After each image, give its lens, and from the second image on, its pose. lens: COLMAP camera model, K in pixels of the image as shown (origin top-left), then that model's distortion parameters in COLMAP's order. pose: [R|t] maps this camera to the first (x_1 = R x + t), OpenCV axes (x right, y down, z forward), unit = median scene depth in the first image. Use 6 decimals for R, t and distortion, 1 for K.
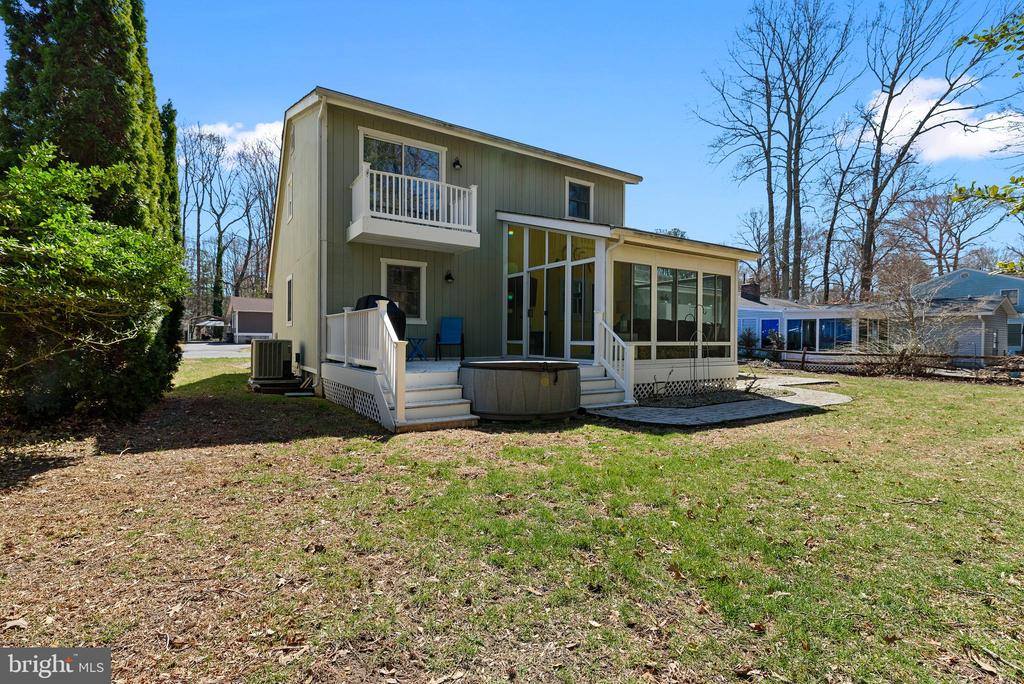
lens RADIAL K [[460.9, 0, 510.6], [0, 460.9, 341.8], [0, 0, 1]] dist [-0.000731, -0.000015]
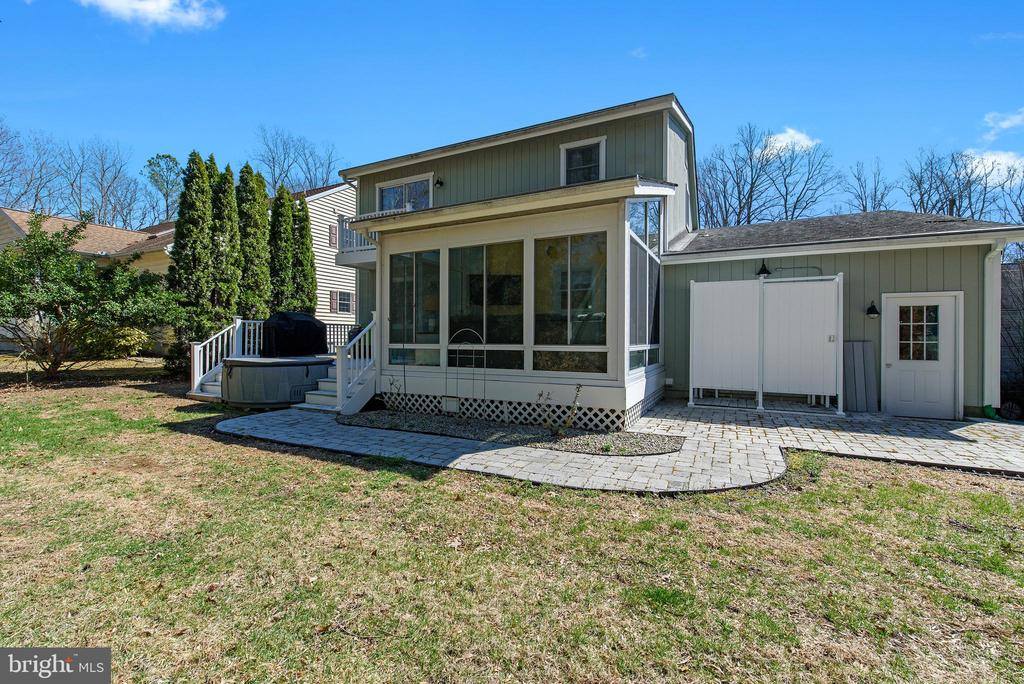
lens RADIAL K [[453.2, 0, 509.3], [0, 453.2, 339.4], [0, 0, 1]] dist [-0.000554, 0.000008]
pose [[0.509088, -0.008070, -0.860677, 0.931402], [-0.007659, 0.999874, -0.013906, 0.001283], [0.860681, 0.013671, 0.508962, 0.622628]]
